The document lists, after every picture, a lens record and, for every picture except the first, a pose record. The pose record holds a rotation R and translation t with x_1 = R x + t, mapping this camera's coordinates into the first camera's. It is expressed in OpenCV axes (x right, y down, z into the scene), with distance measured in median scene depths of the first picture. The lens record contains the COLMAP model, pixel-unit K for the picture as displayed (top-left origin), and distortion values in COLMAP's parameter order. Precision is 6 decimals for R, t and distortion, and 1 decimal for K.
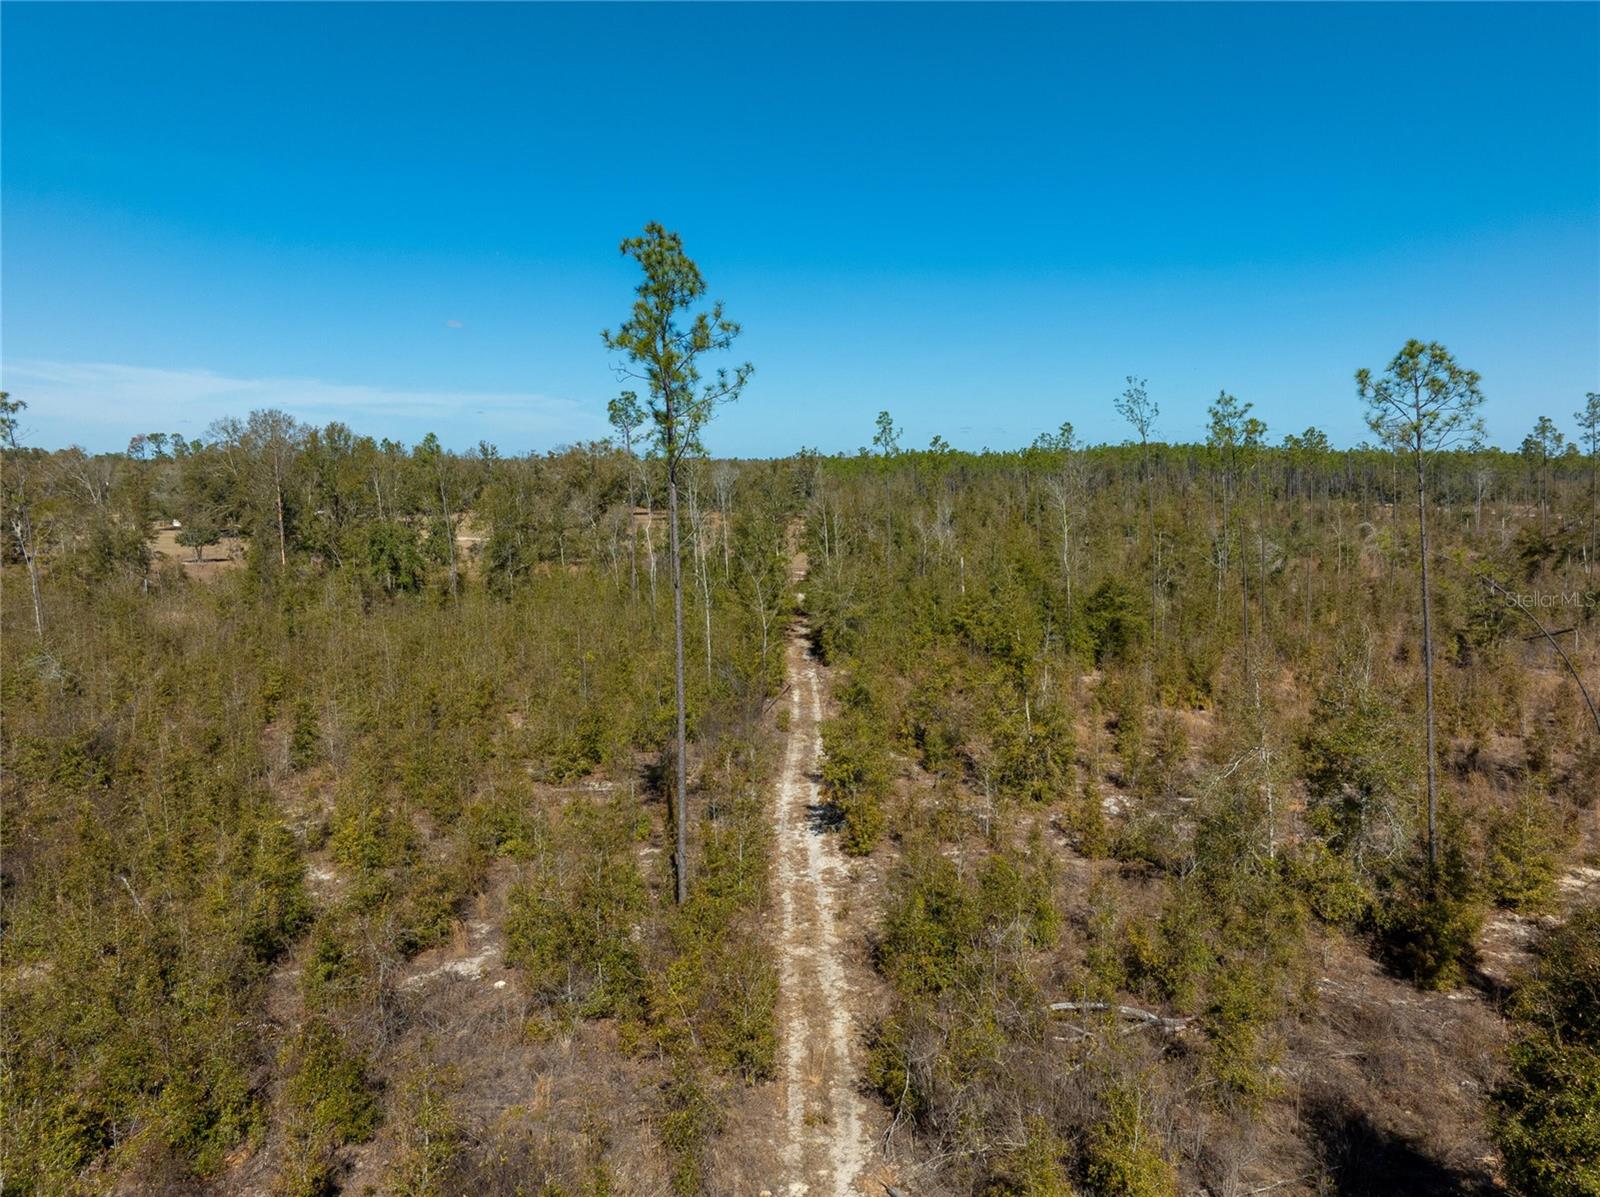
lens RADIAL K [[1131.1, 0, 806.7], [0, 1131.1, 594.1], [0, 0, 1]] dist [0.004619, -0.000477]
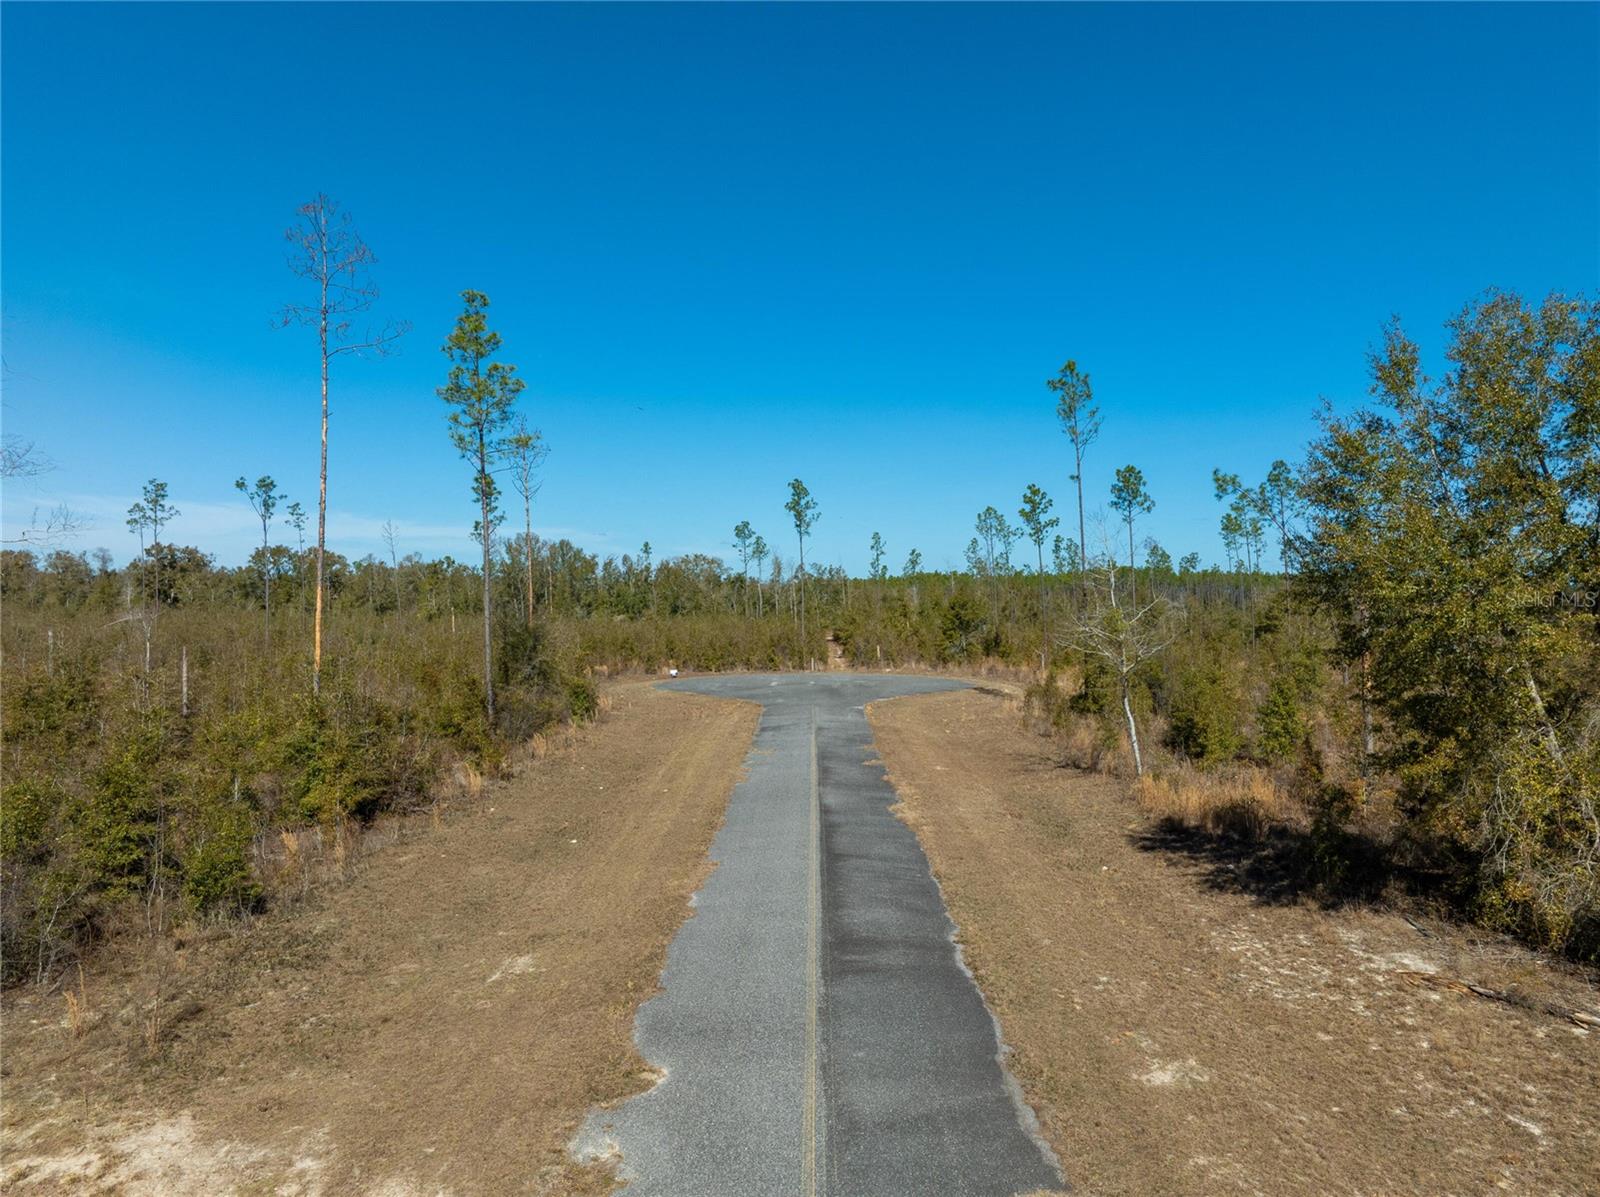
lens RADIAL K [[1146.4, 0, 796.9], [0, 1146.4, 612.8], [0, 0, 1]] dist [0.011120, -0.026396]
pose [[0.999436, 0.003393, -0.033424, 0.004625], [-0.006750, 0.994880, -0.100840, 0.541602], [0.032910, 0.101009, 0.994341, -2.910029]]
